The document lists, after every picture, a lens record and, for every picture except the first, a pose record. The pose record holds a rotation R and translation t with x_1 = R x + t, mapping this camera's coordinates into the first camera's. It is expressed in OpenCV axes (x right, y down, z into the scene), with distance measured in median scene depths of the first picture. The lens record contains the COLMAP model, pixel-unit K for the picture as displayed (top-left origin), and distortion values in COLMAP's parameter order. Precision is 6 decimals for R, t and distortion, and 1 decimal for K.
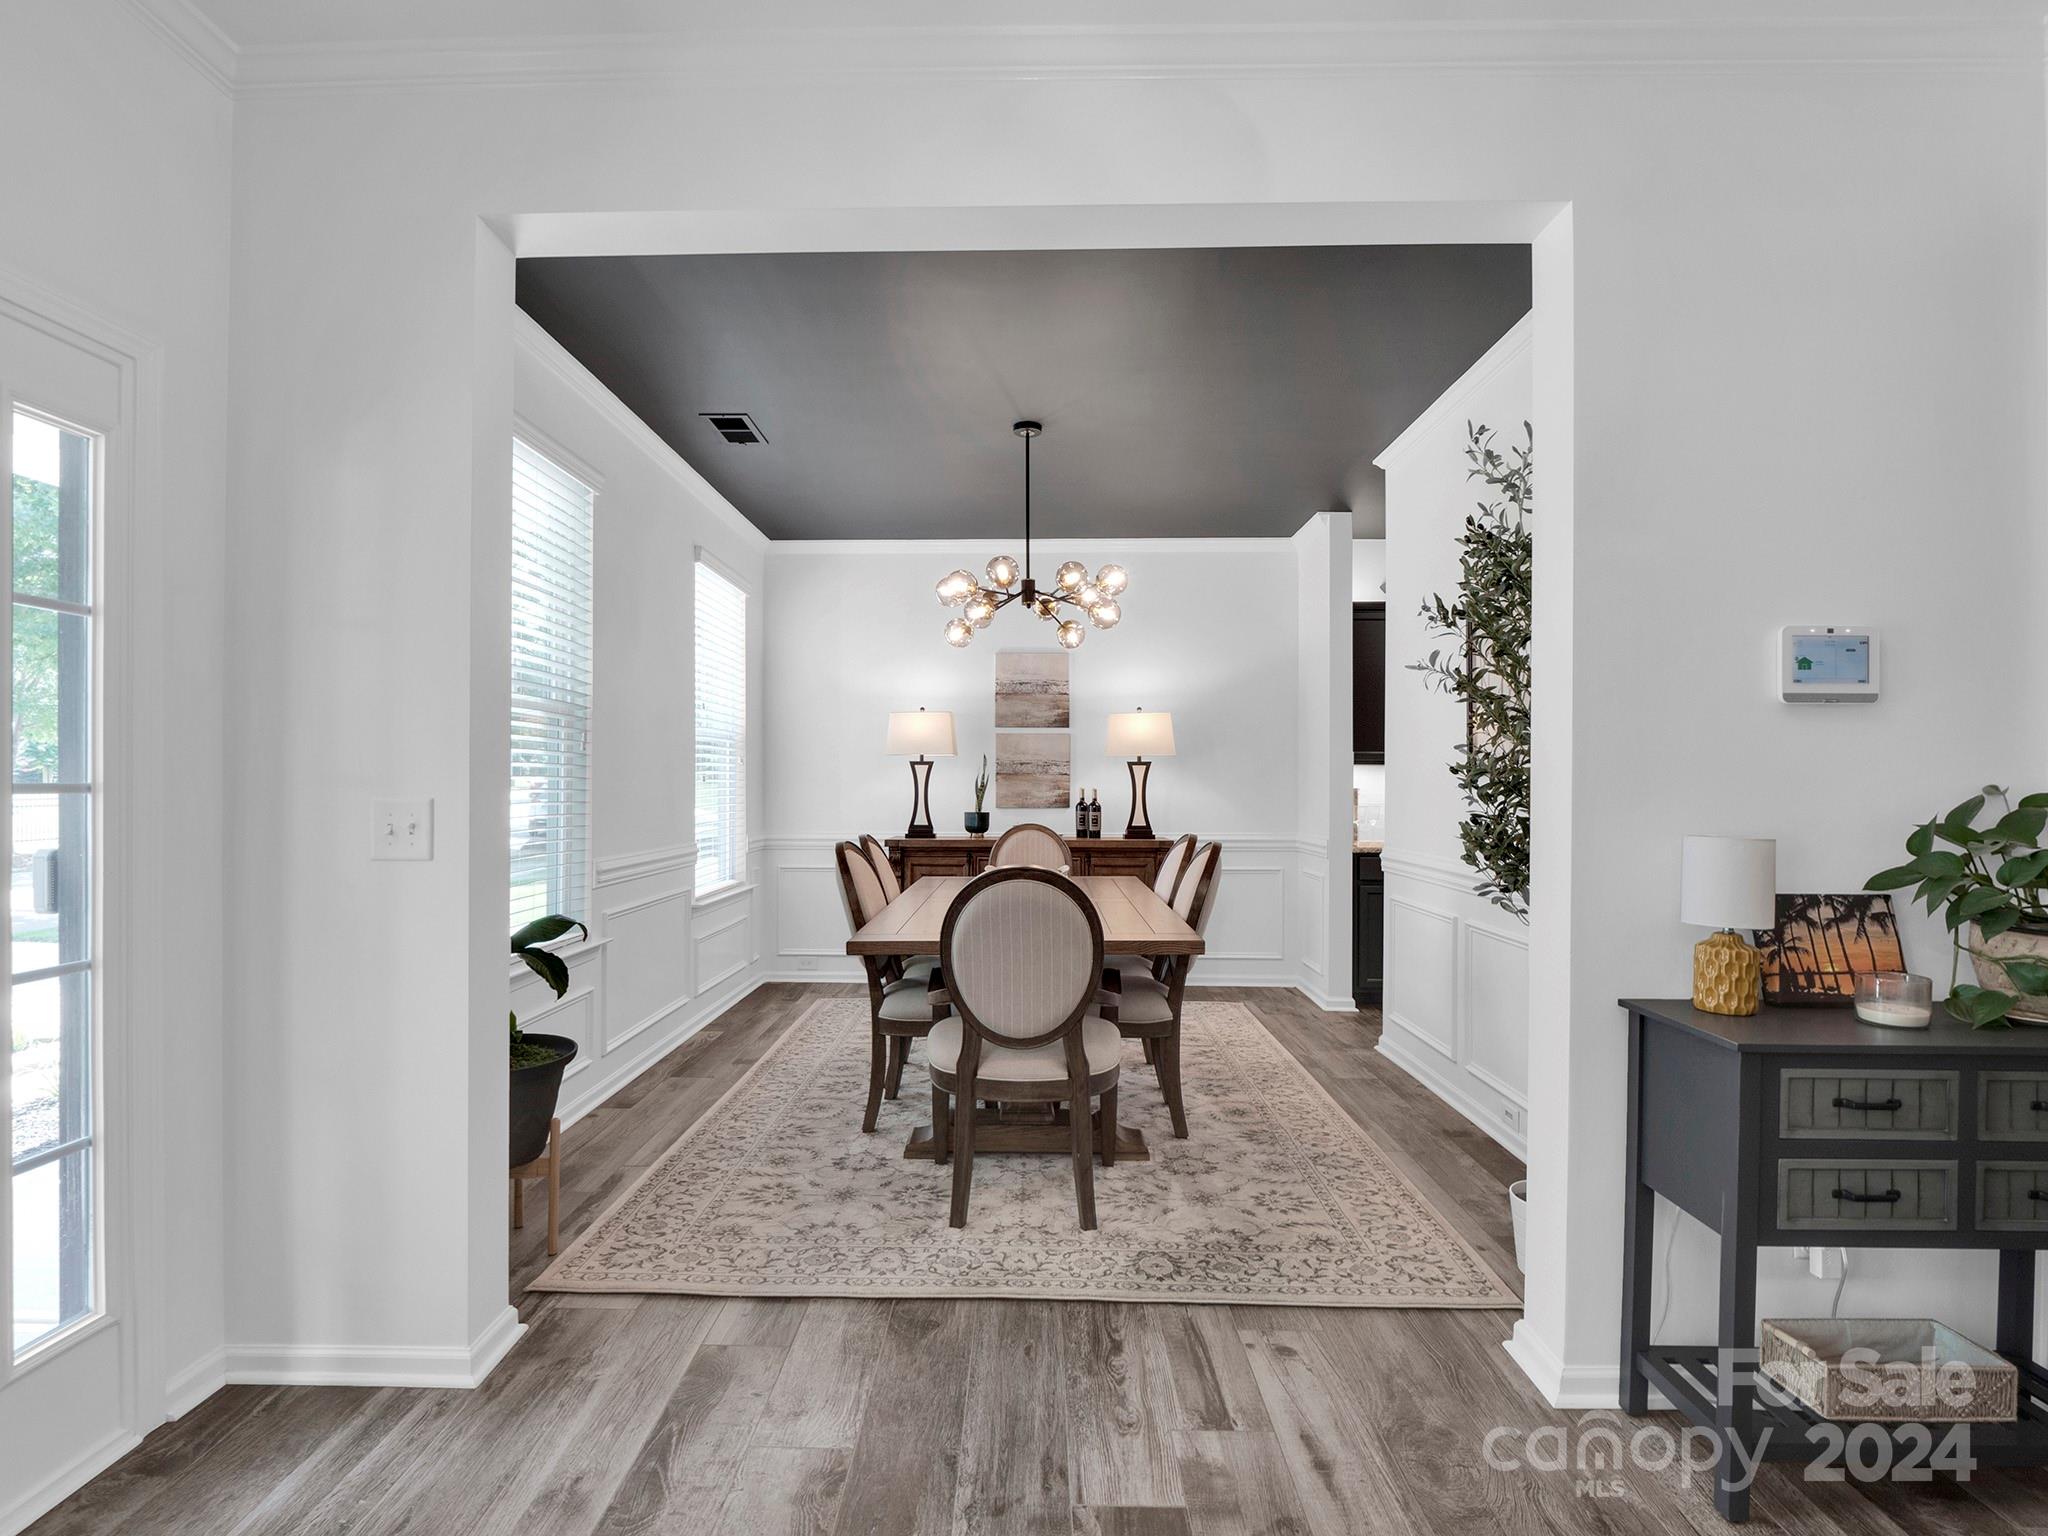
lens RADIAL K [[1022.8, 0, 1033.0], [0, 1022.8, 764.2], [0, 0, 1]] dist [-0.012687, -0.000548]
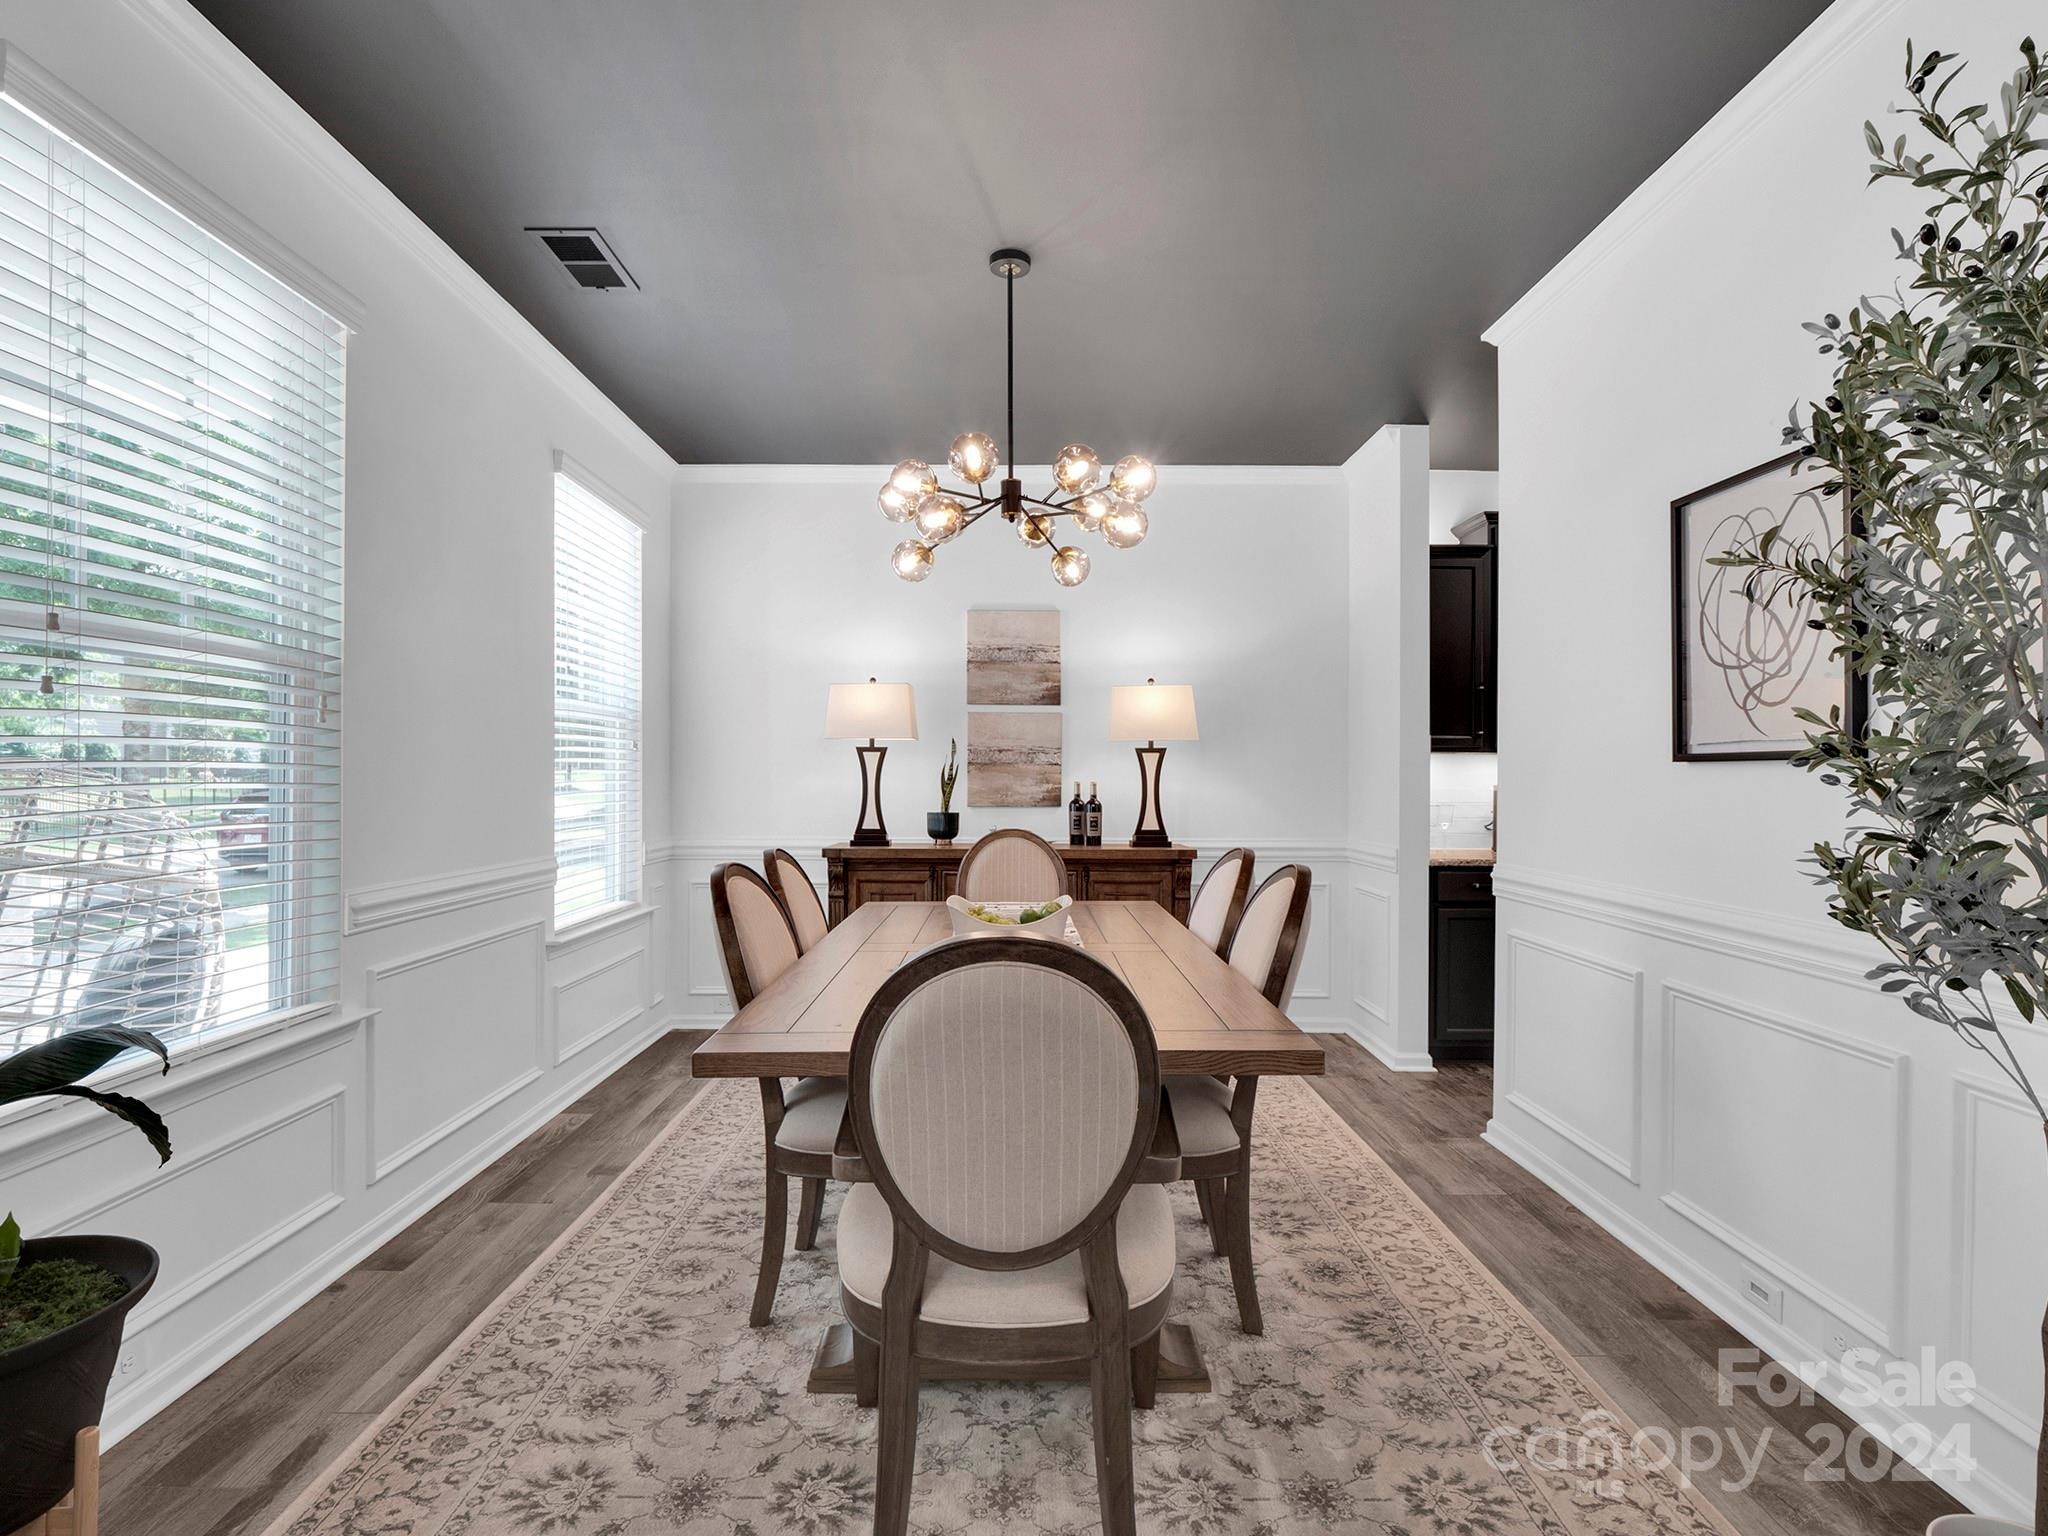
lens RADIAL K [[1022.8, 0, 1022.7], [0, 1022.8, 780.5], [0, 0, 1]] dist [-0.012687, -0.000548]
pose [[0.999932, 0.001207, 0.011556, -0.004662], [-0.001466, 0.999749, 0.022375, 0.007008], [-0.011526, -0.022390, 0.999683, 0.315014]]
